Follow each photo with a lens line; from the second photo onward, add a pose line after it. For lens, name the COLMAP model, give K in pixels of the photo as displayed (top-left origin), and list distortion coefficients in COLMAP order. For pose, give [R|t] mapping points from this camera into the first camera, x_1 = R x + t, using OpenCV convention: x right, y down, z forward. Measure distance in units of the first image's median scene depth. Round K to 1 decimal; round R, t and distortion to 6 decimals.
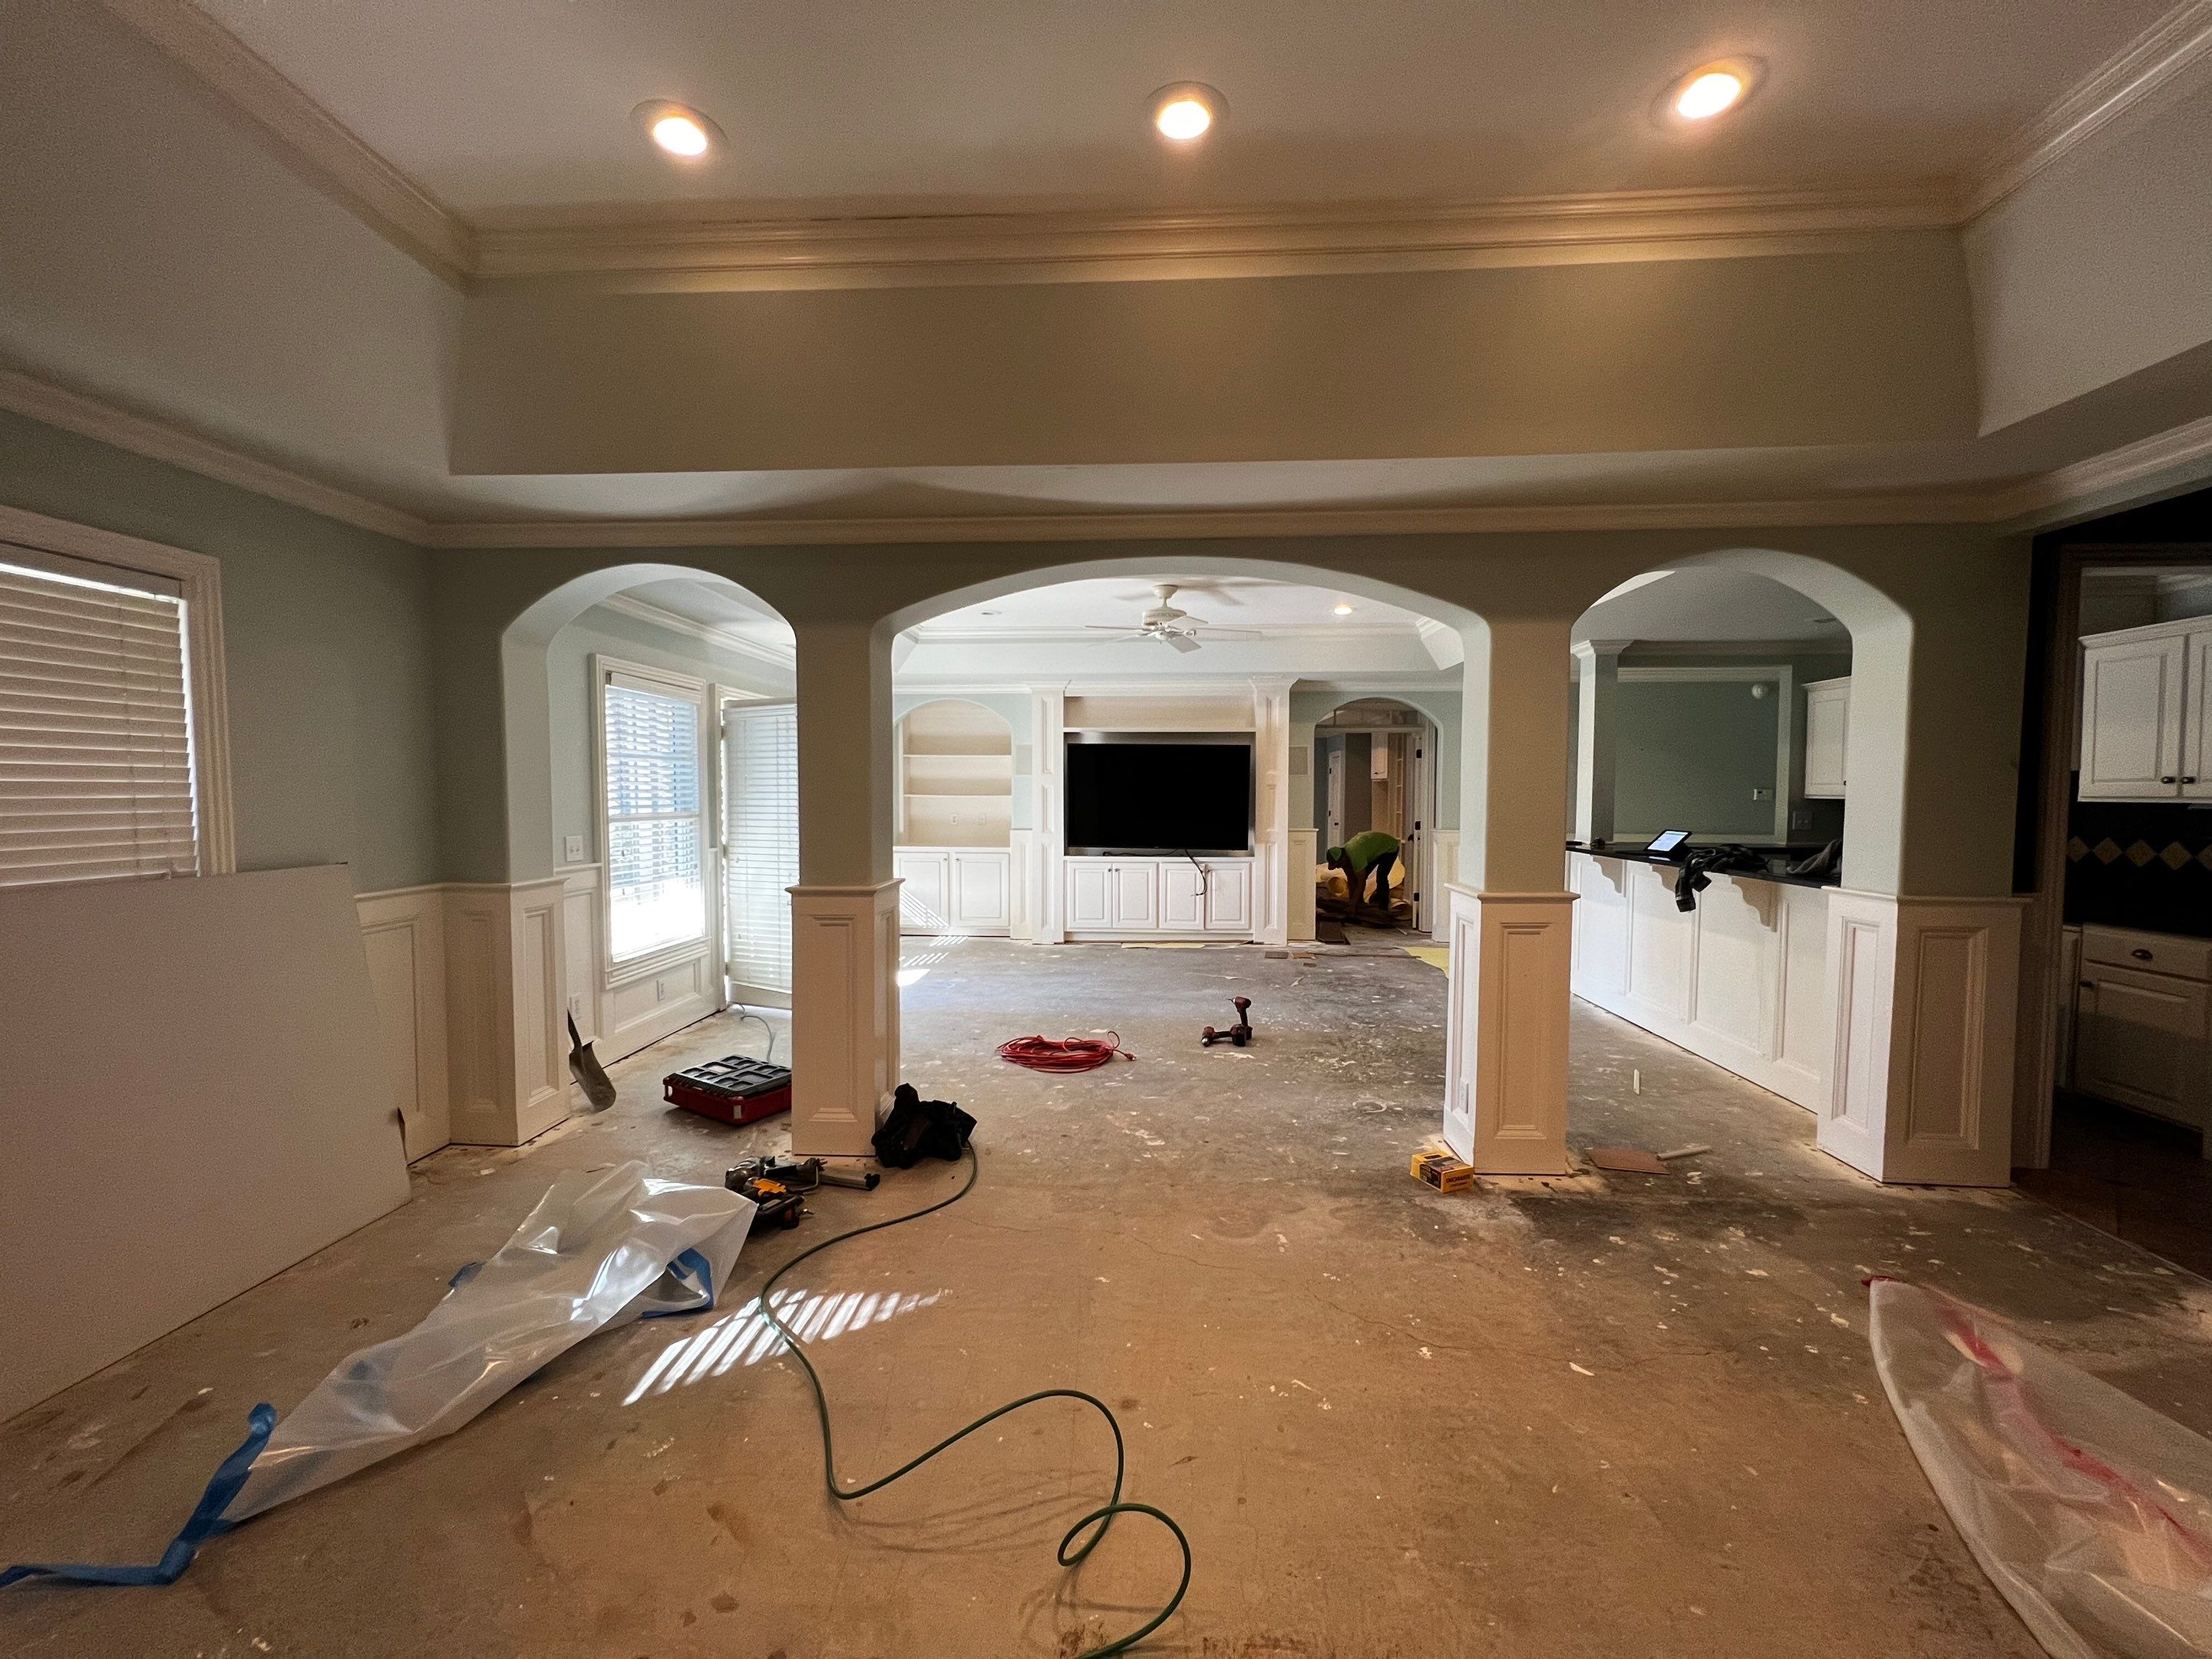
lens RADIAL K [[875.7, 0, 1109.2], [0, 875.7, 831.2], [0, 0, 1]] dist [-0.000029, 0.000490]
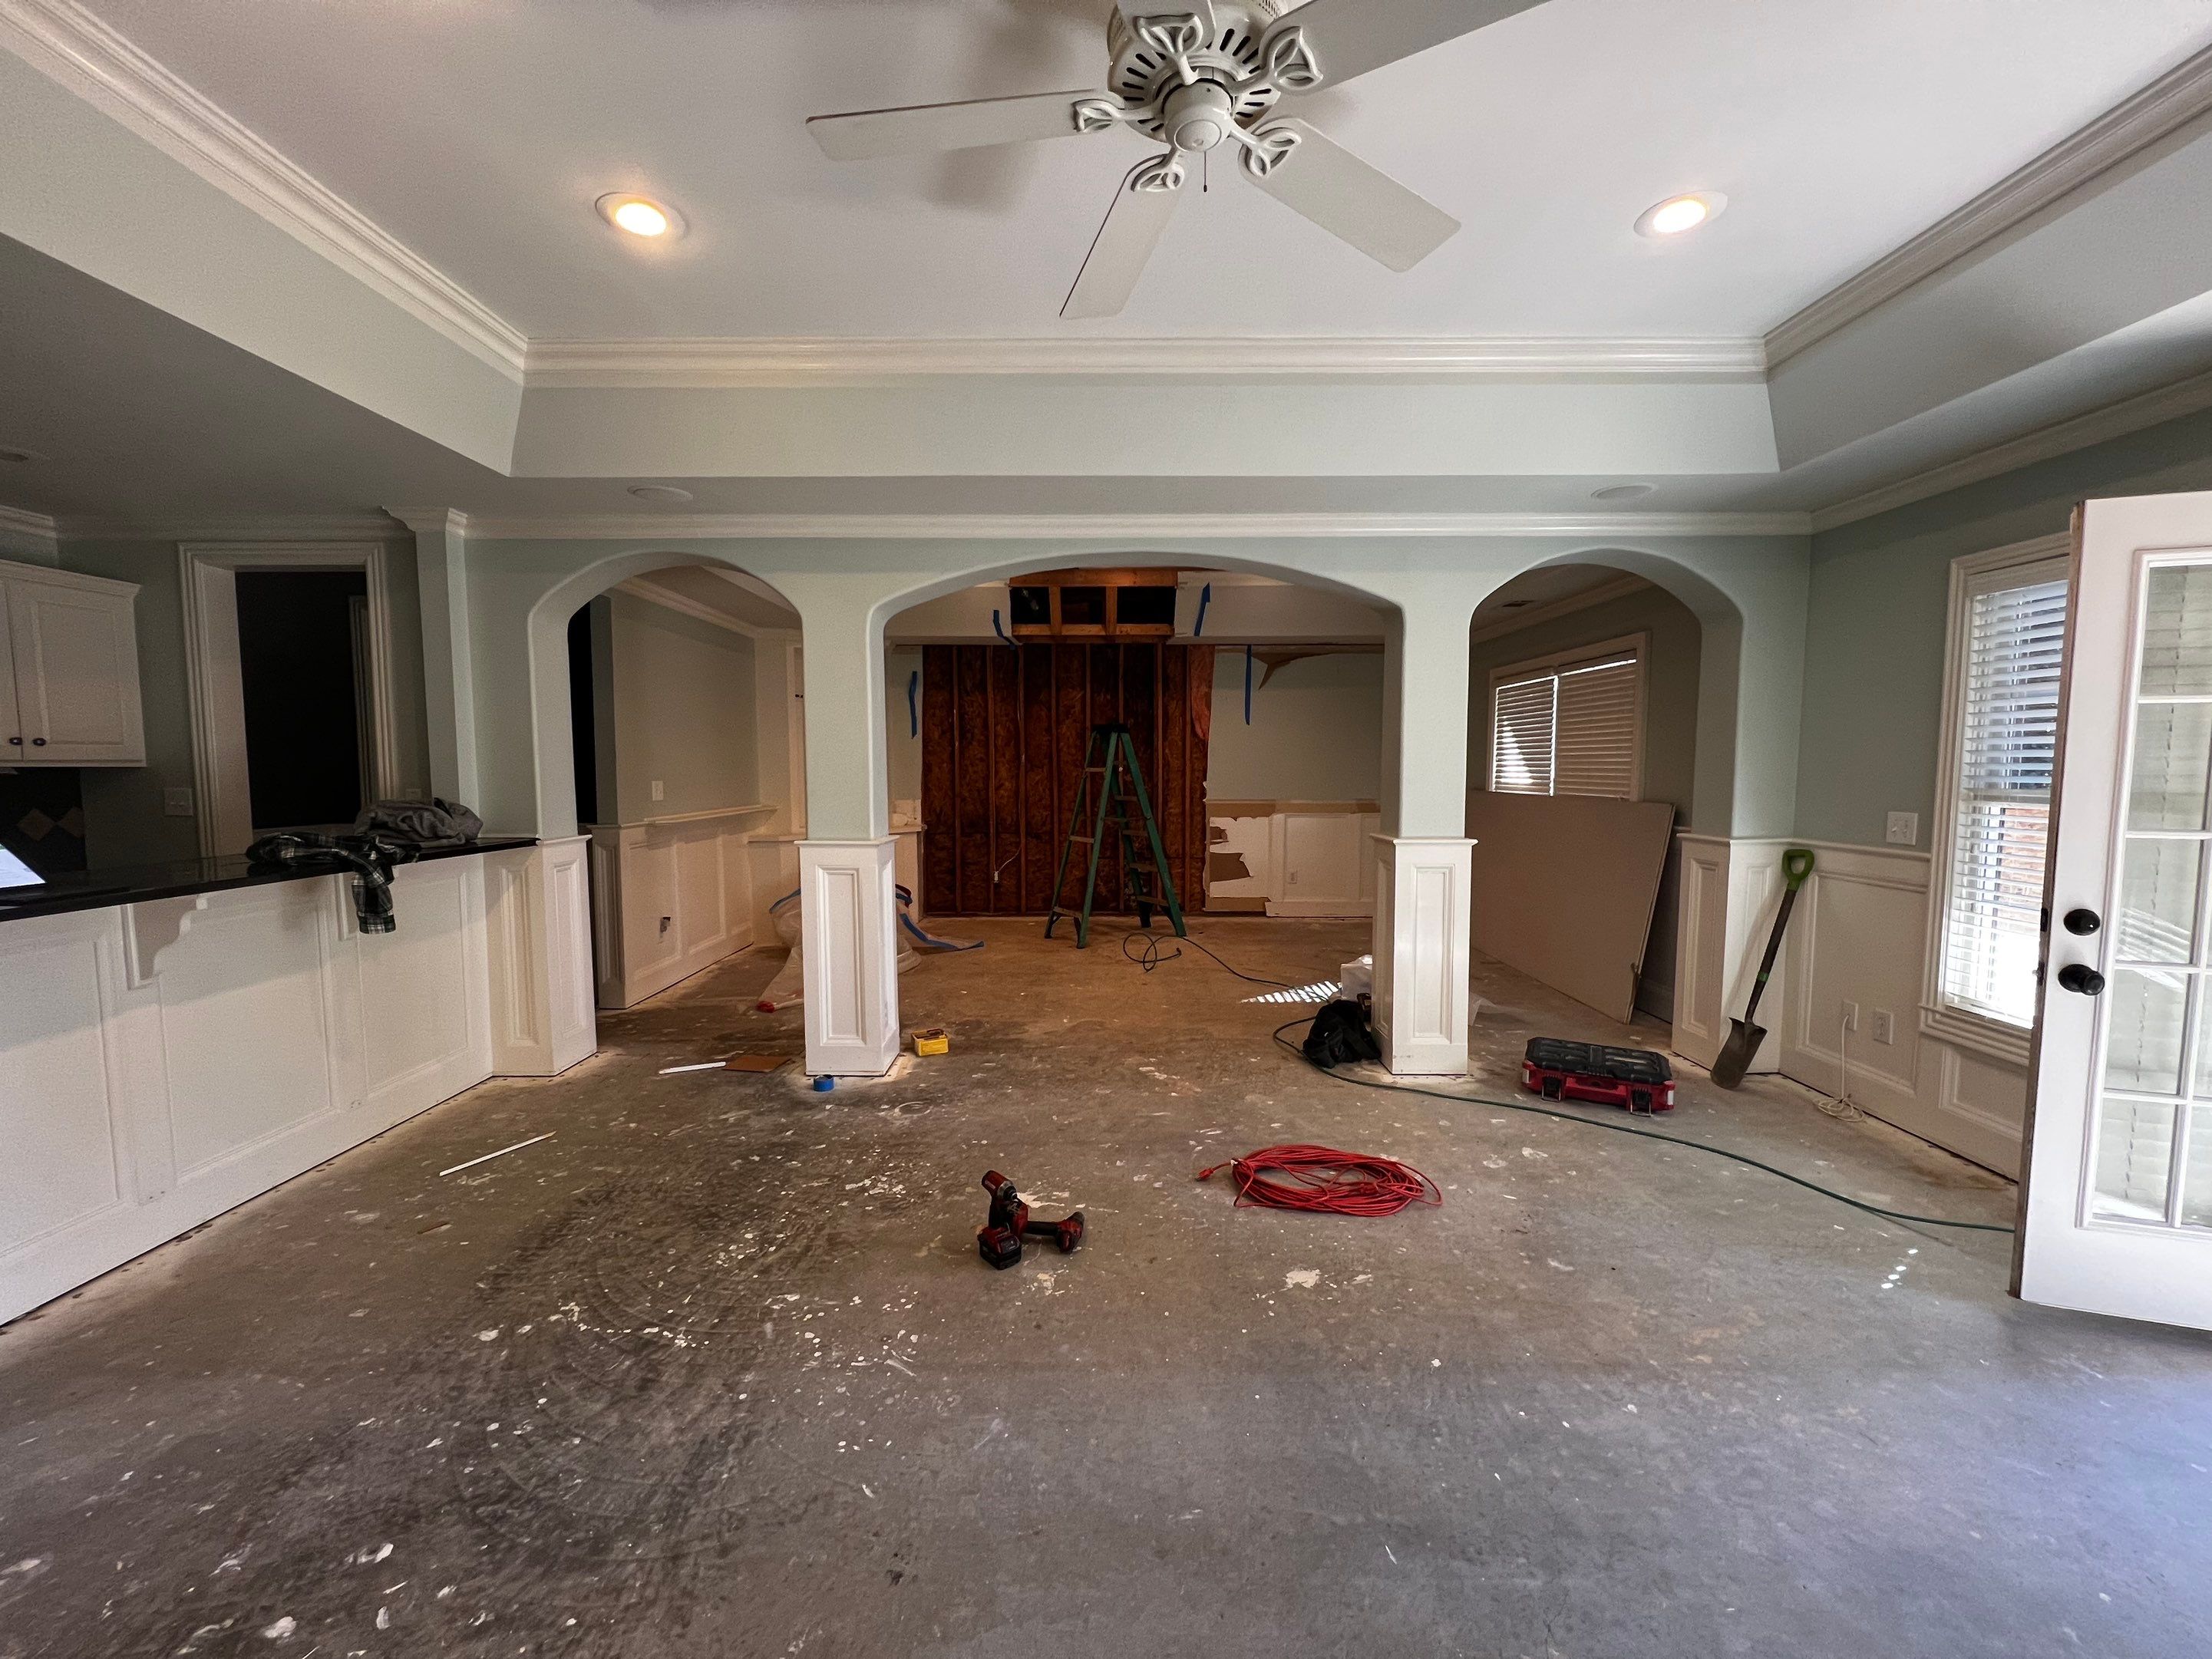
lens RADIAL K [[871.4, 0, 1106.1], [0, 871.4, 830.1], [0, 0, 1]] dist [-0.000448, -0.000136]
pose [[-0.998257, 0.003445, -0.058911, 0.162237], [-0.003718, 0.992640, 0.121049, -0.080255], [0.058894, 0.121057, -0.990897, 1.968474]]
